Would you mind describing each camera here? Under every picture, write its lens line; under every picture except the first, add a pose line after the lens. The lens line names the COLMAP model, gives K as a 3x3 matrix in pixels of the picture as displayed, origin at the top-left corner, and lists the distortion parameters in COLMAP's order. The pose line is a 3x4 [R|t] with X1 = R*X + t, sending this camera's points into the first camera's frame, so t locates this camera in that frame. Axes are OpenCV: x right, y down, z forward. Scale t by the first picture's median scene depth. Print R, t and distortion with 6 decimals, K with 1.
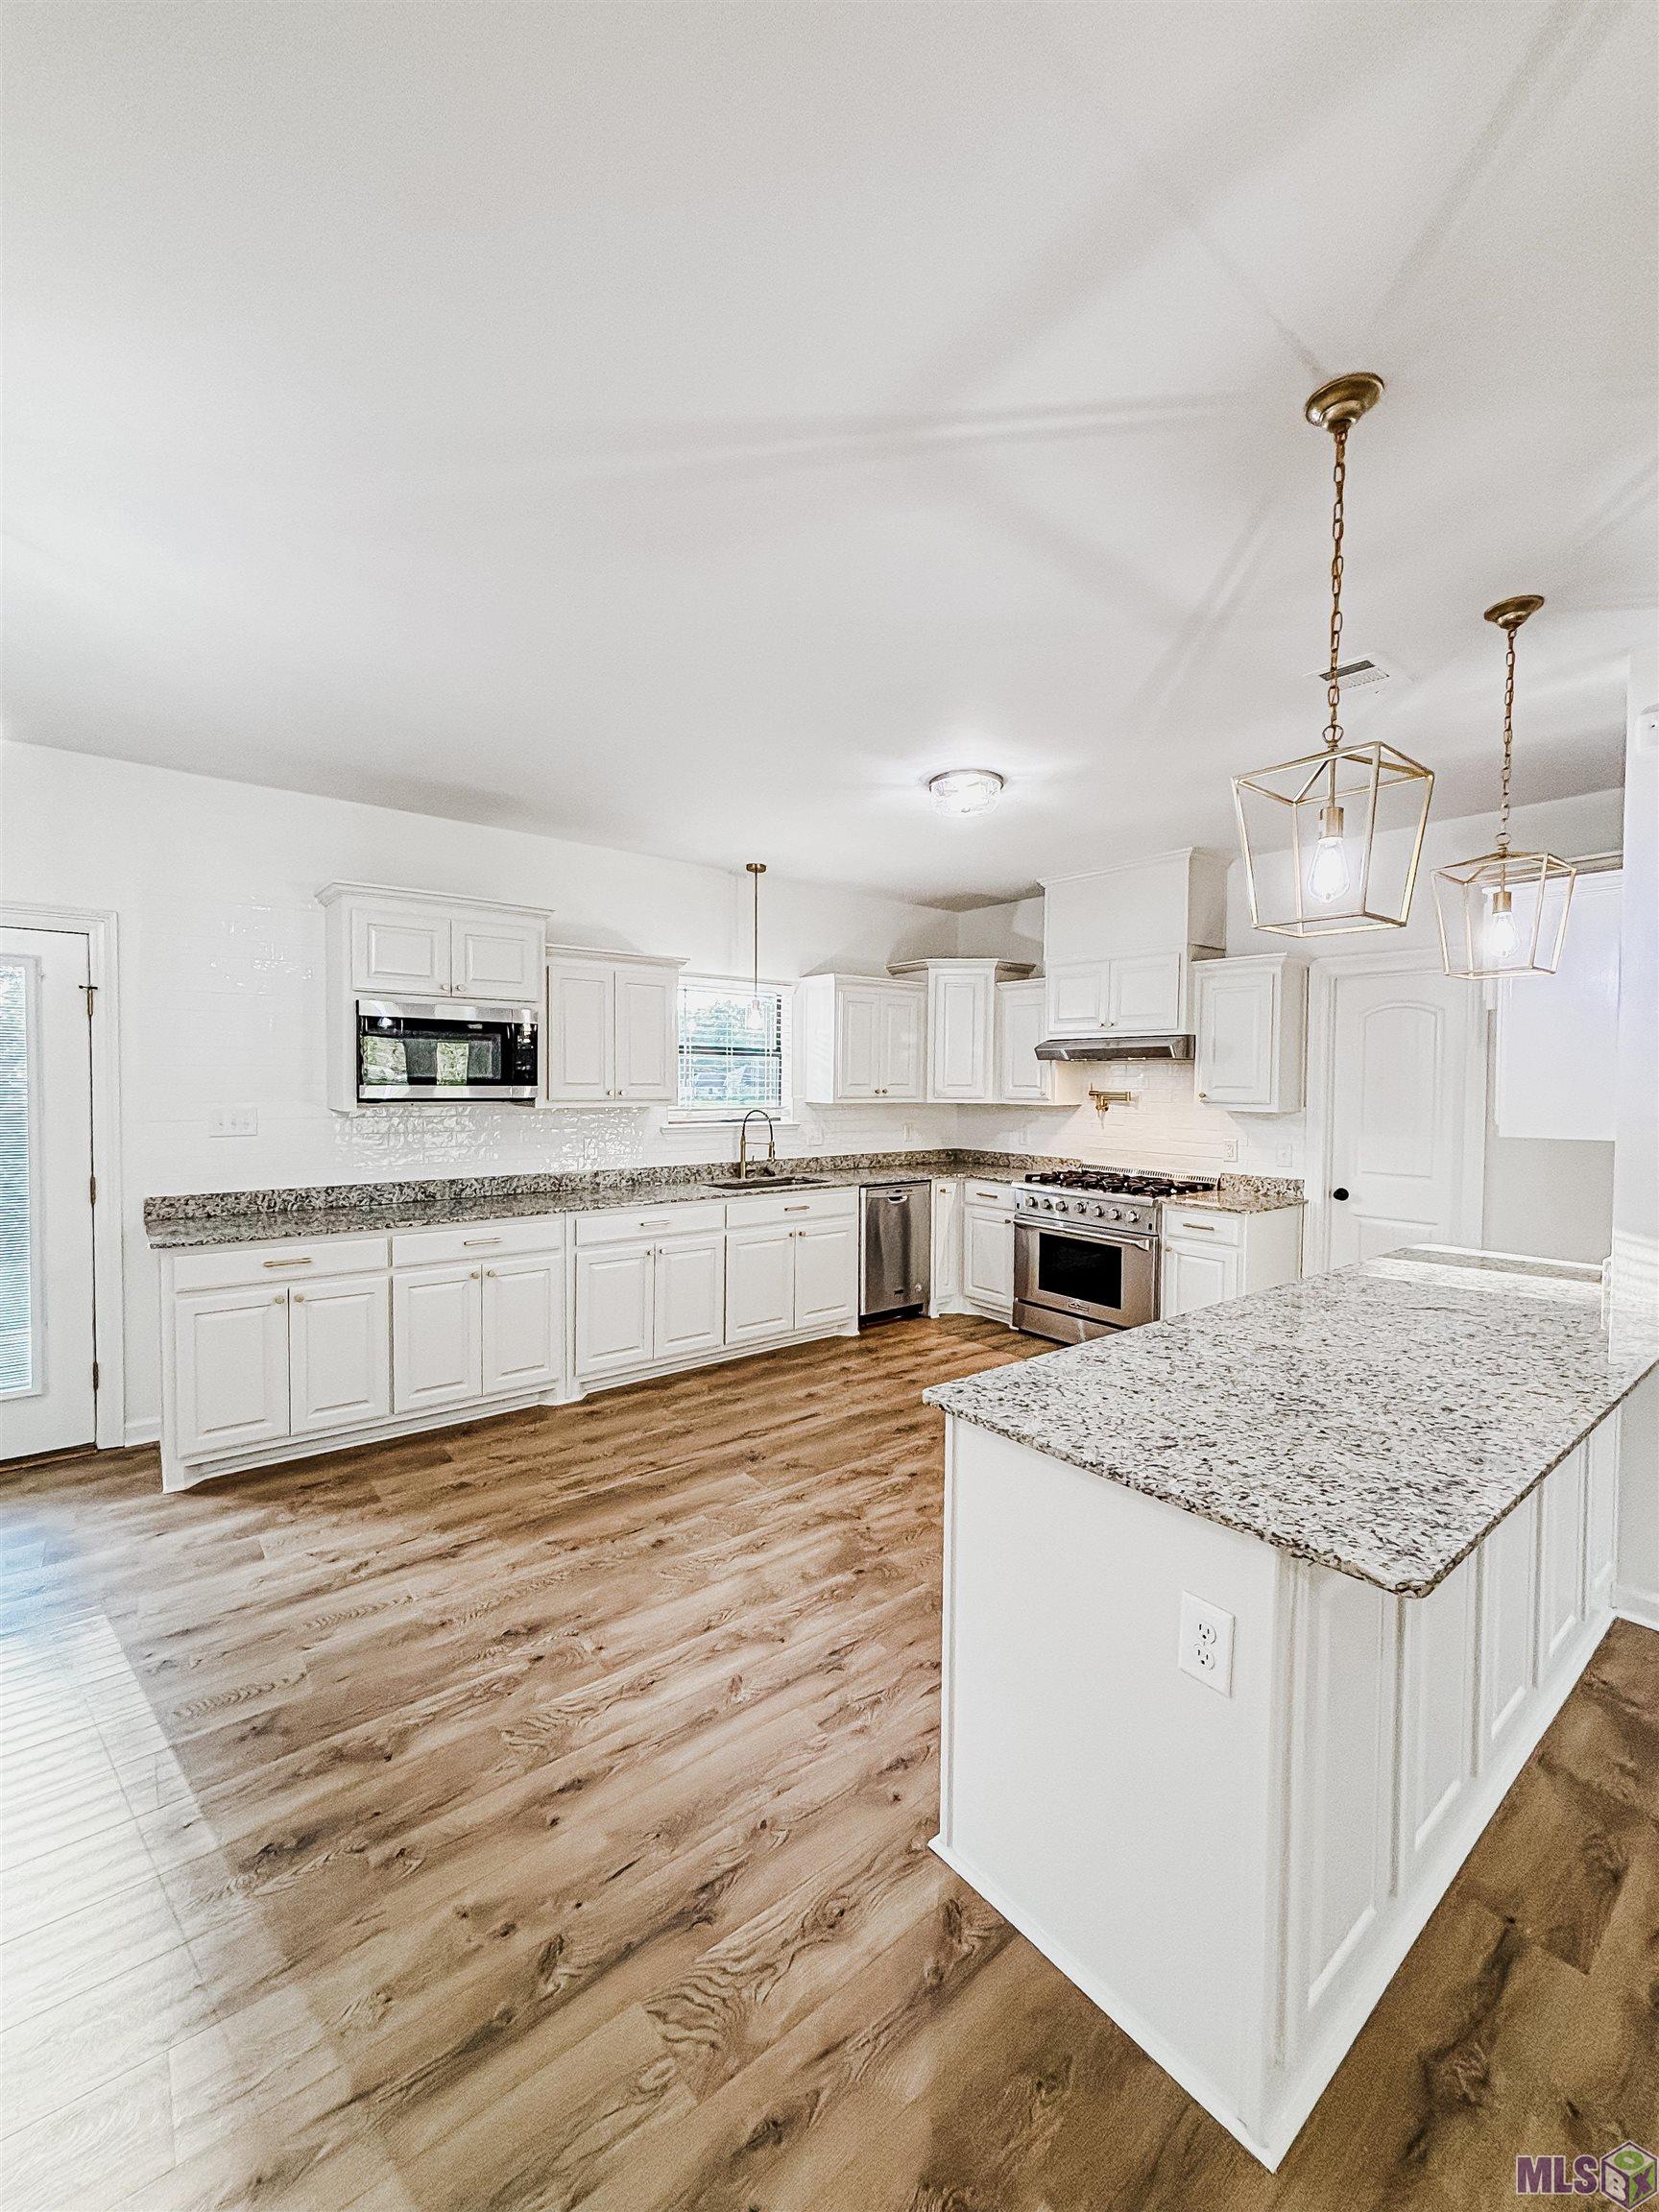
lens RADIAL K [[896.8, 0, 829.5], [0, 896.8, 1106.0], [0, 0, 1]] dist [0.001824, 0.000046]
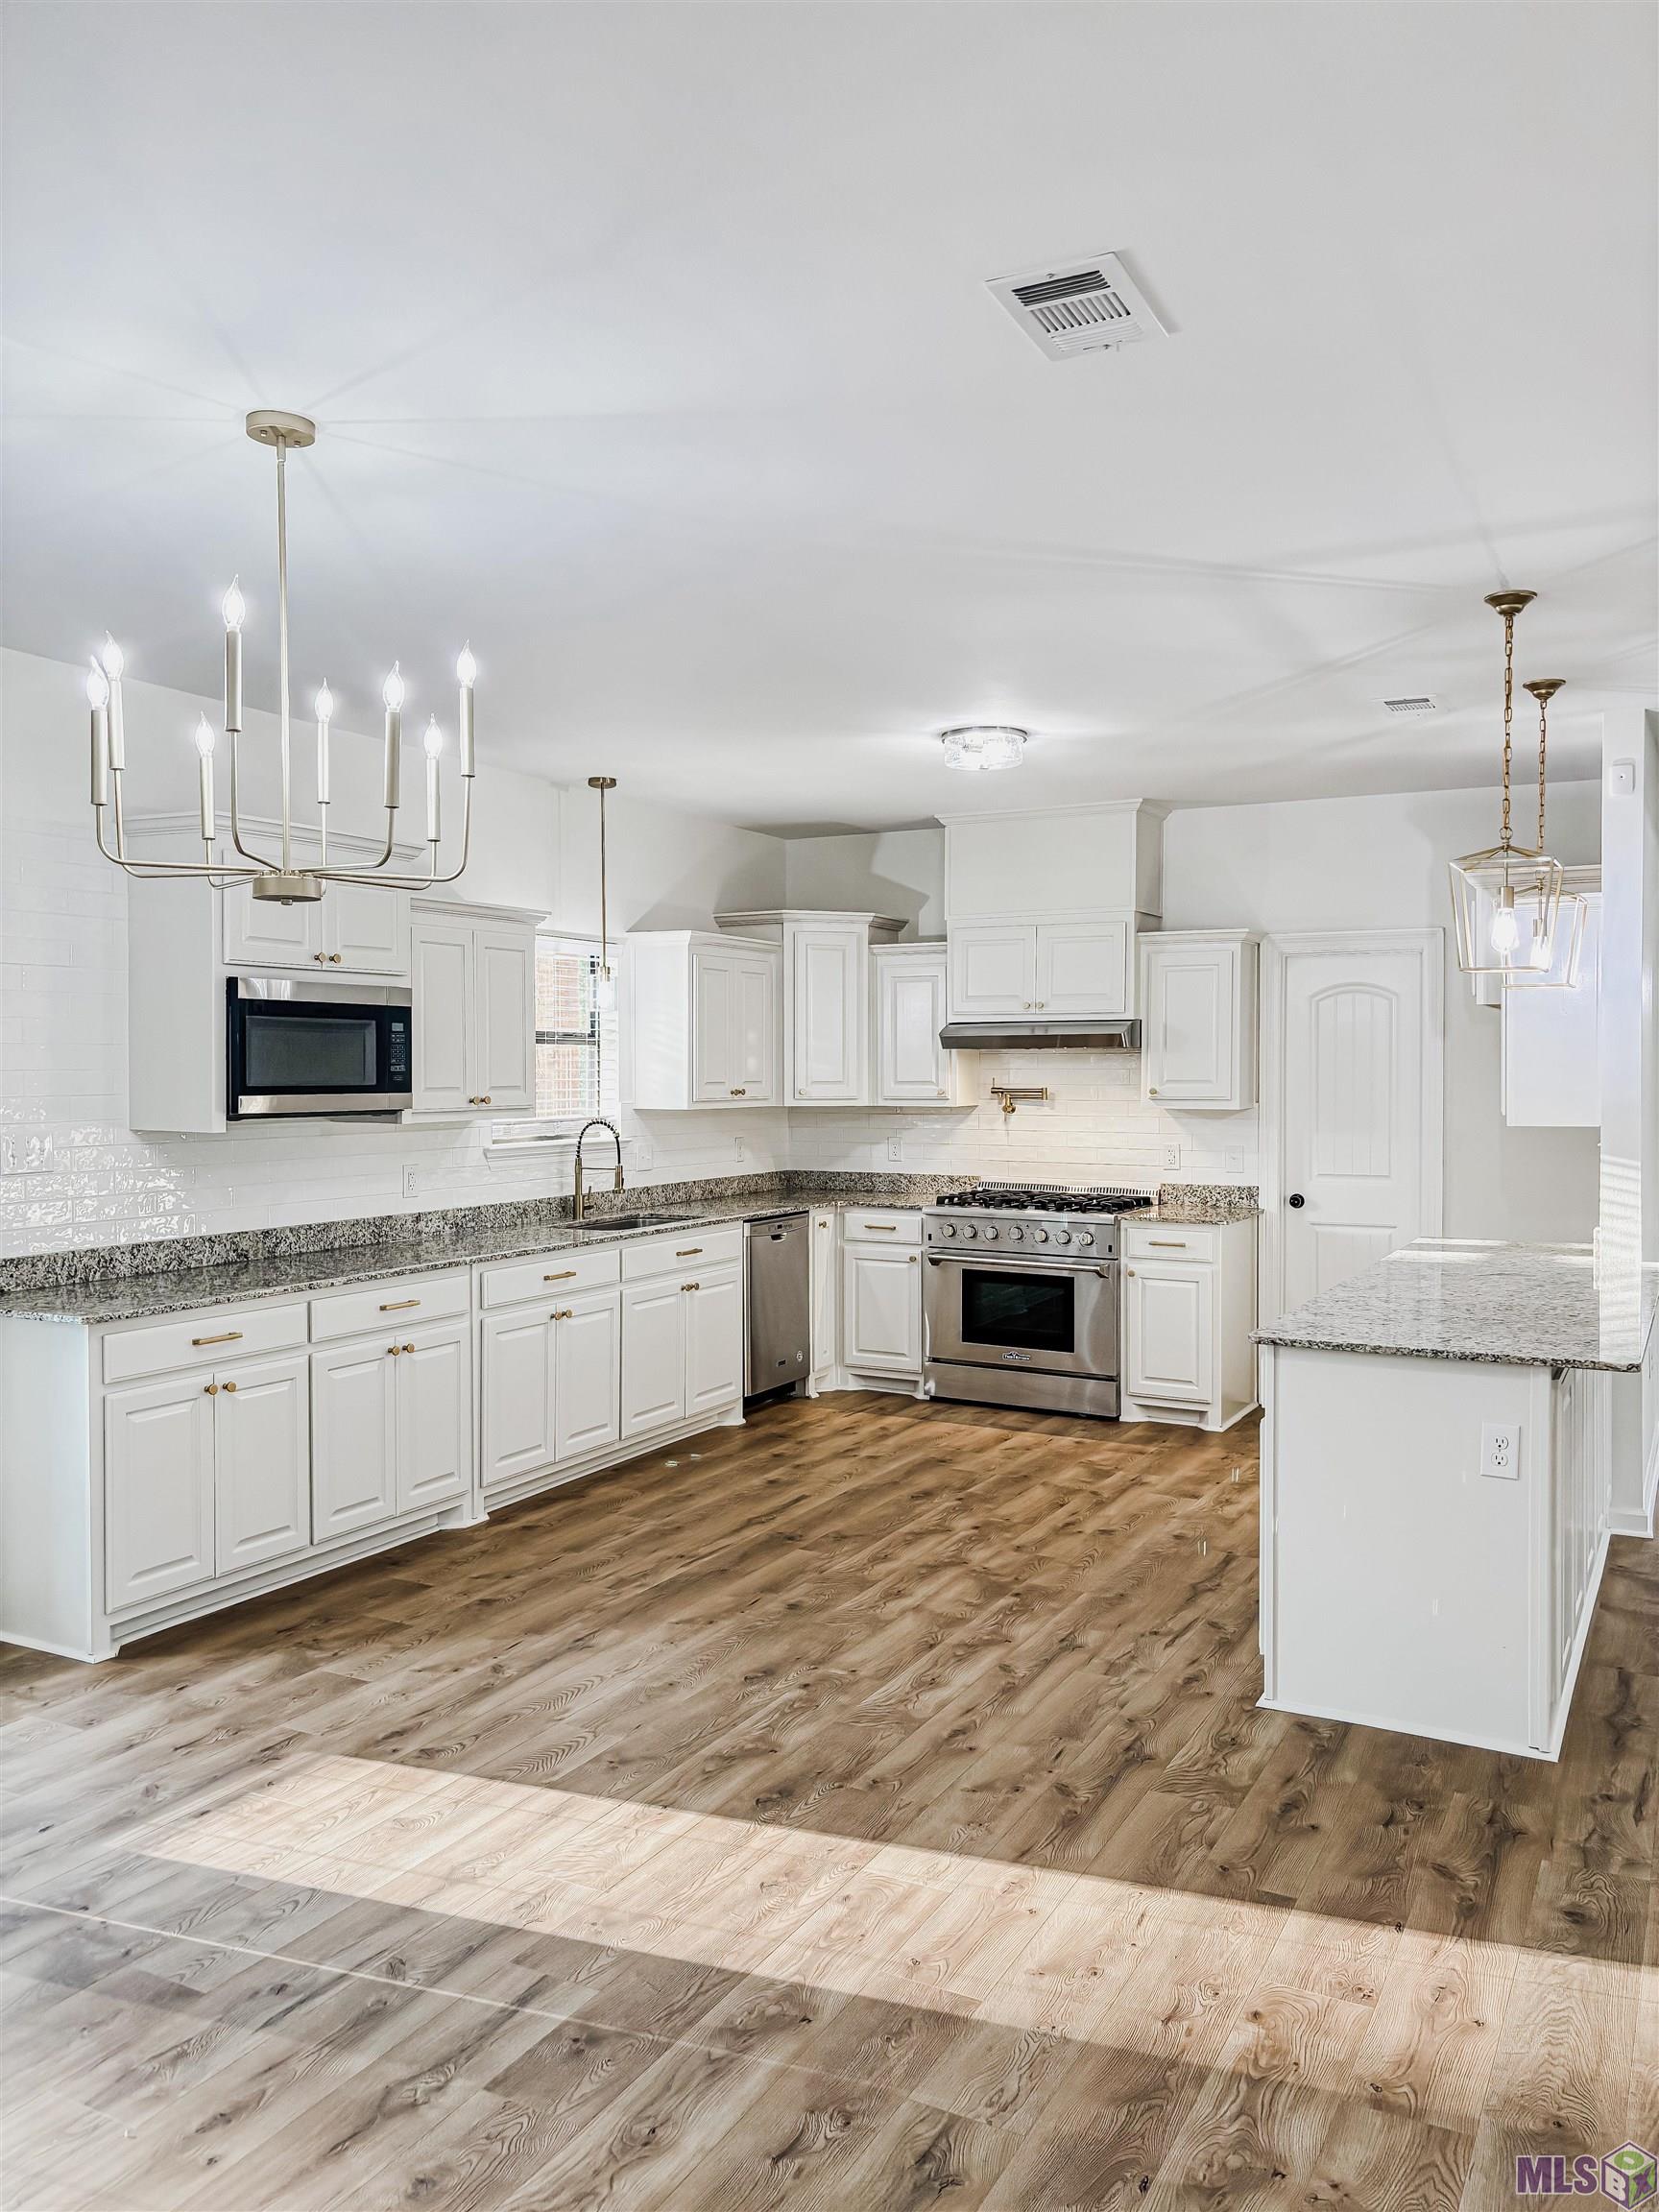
lens RADIAL K [[1692.5, 0, 834.7], [0, 1692.5, 1095.7], [0, 0, 1]] dist [0.033714, -0.002553]
pose [[0.917074, -0.016154, 0.398389, -0.553238], [0.020421, 0.999771, -0.006470, -0.004050], [-0.398193, 0.014069, 0.917194, -0.382790]]
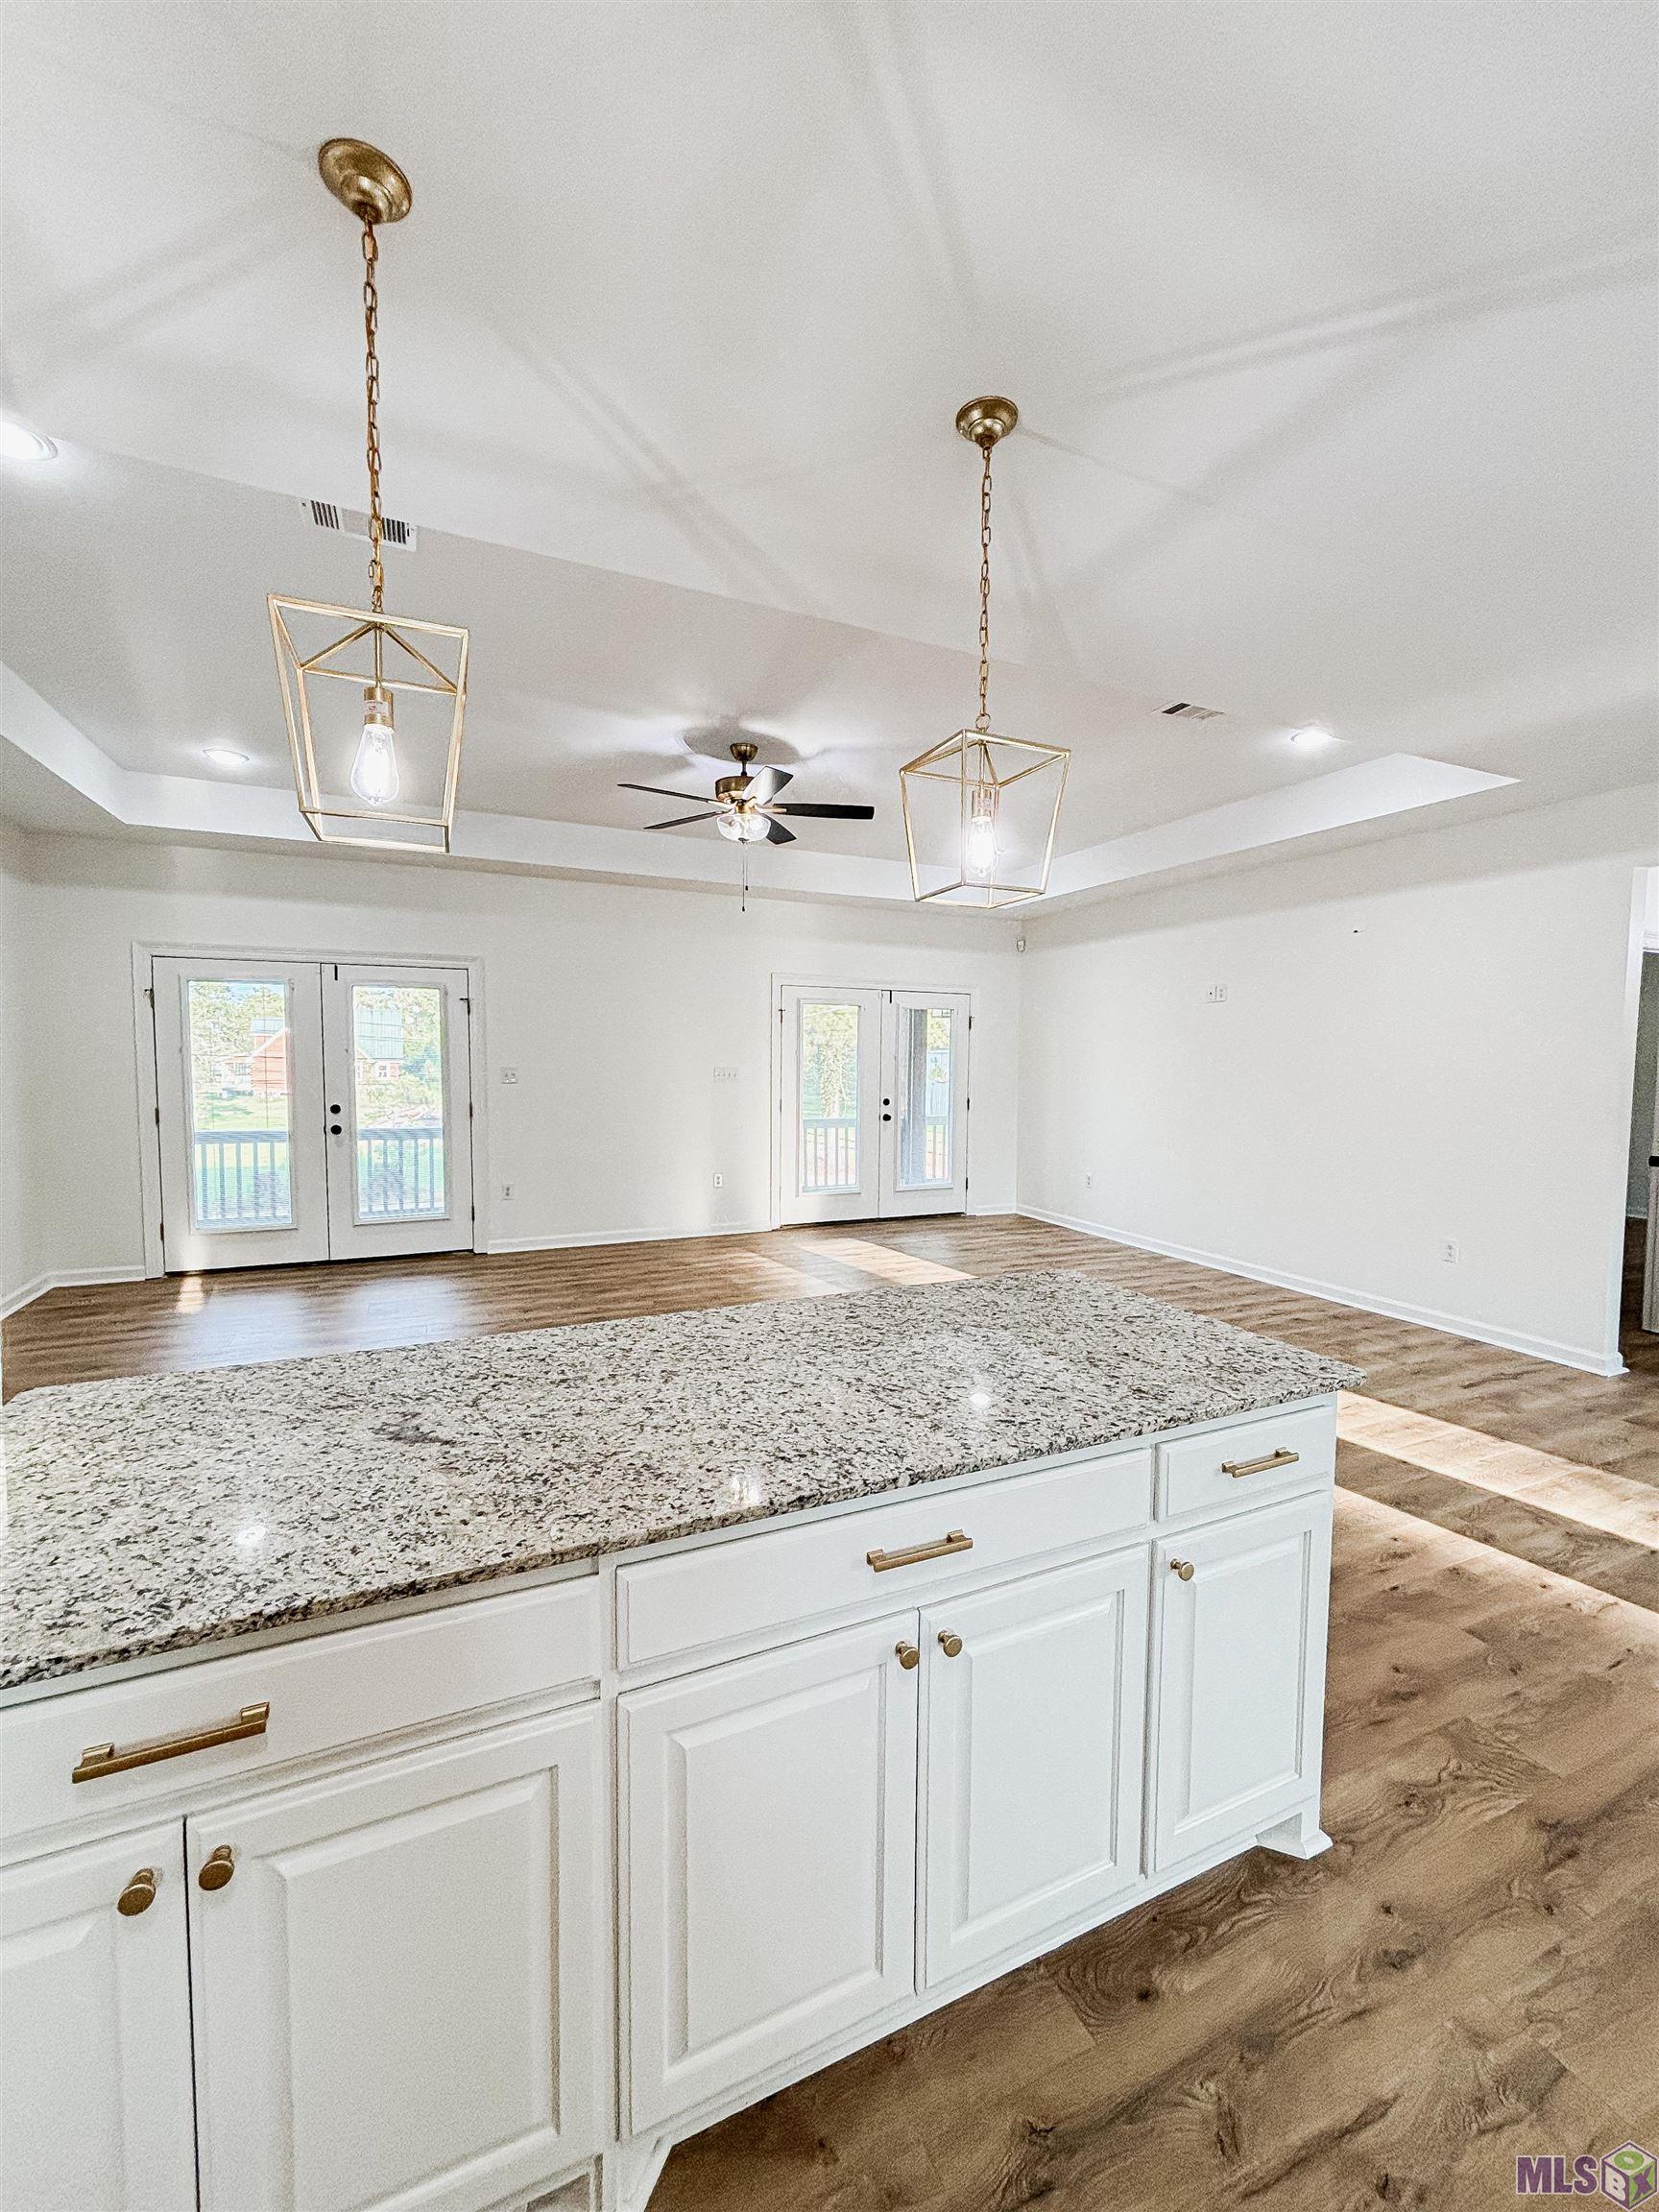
lens RADIAL K [[887.3, 0, 840.3], [0, 887.3, 1109.5], [0, 0, 1]] dist [0.010048, -0.000274]
pose [[-0.969615, -0.038546, 0.241581, 0.172463], [-0.014830, 0.994954, 0.099229, -0.015685], [-0.244187, 0.092631, -0.965294, 0.817317]]
